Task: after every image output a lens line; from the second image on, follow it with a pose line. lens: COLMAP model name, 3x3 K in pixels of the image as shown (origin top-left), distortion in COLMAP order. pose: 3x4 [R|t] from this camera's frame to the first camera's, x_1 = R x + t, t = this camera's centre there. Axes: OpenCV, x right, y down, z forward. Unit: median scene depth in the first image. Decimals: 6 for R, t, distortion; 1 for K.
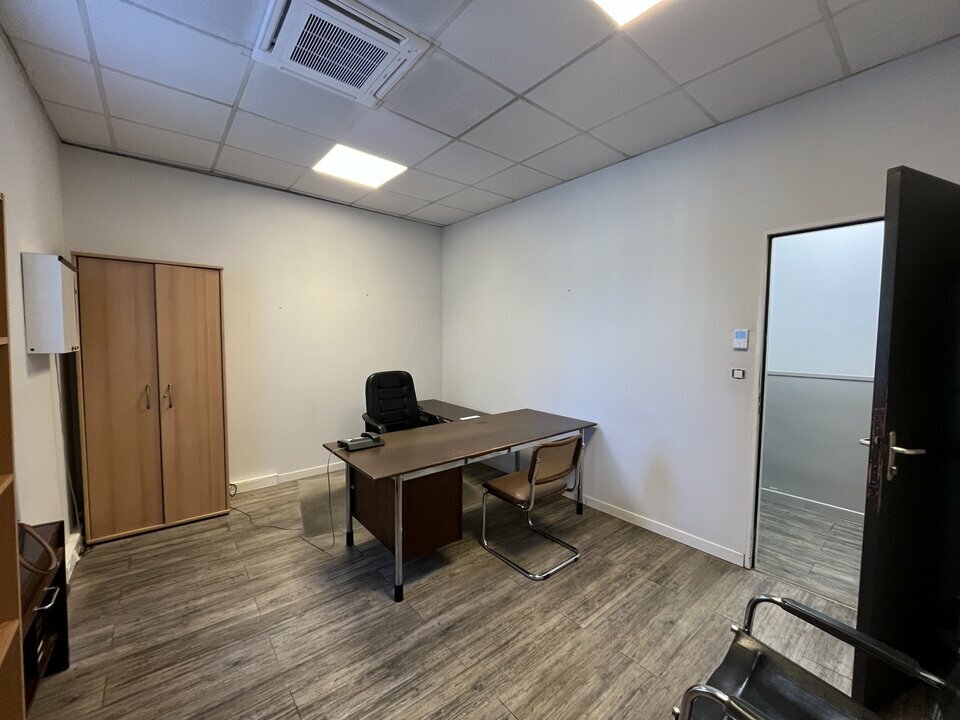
lens RADIAL K [[387.5, 0, 477.0], [0, 387.5, 359.2], [0, 0, 1]] dist [0.000510, -0.000086]
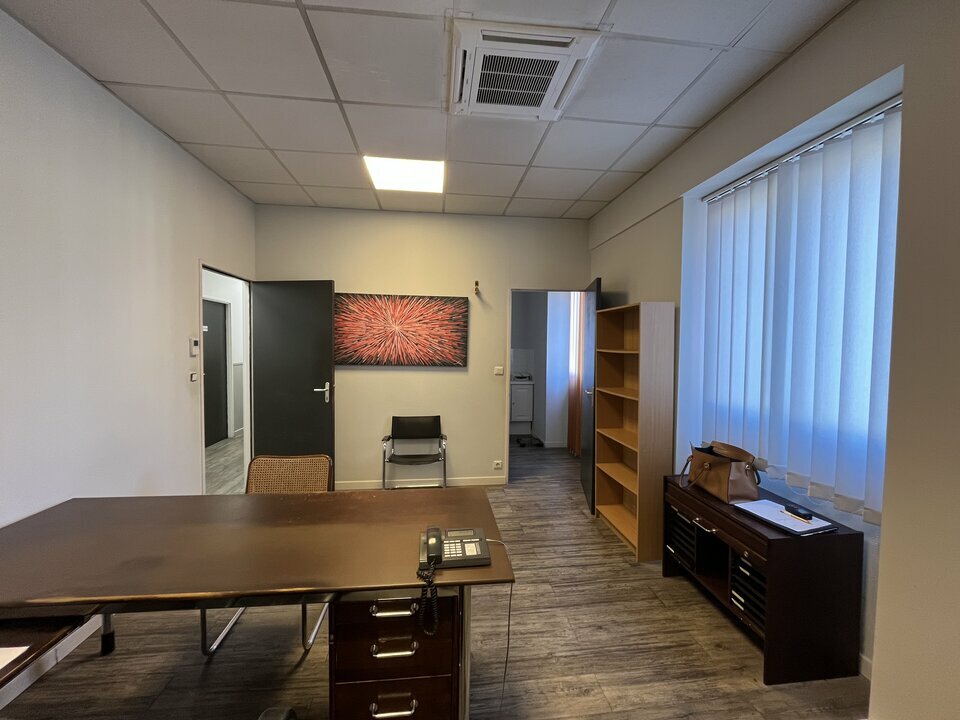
lens RADIAL K [[387.5, 0, 477.0], [0, 387.5, 359.2], [0, 0, 1]] dist [0.000510, -0.000086]
pose [[-0.836006, -0.034923, 0.547608, -0.830570], [0.018357, 0.995634, 0.091519, -0.132290], [-0.548413, 0.086563, -0.831715, 1.901274]]
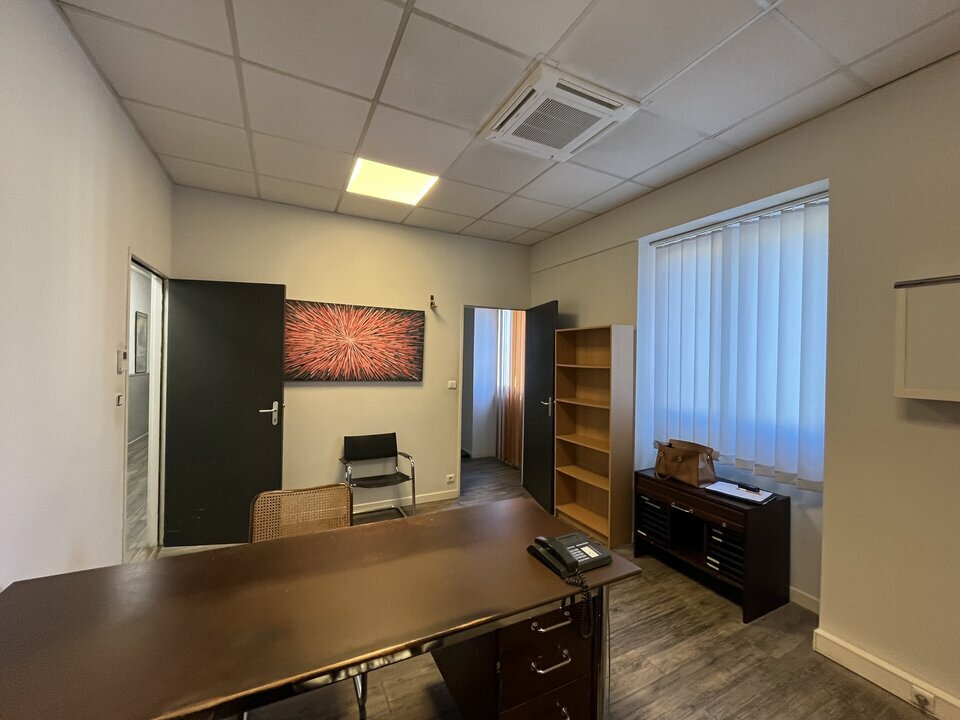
lens RADIAL K [[387.5, 0, 477.0], [0, 387.5, 359.2], [0, 0, 1]] dist [0.000510, -0.000086]
pose [[-0.974059, -0.023425, 0.225077, -0.389464], [-0.009789, 0.998058, 0.061512, -0.147340], [-0.226081, 0.057713, -0.972397, 2.123317]]
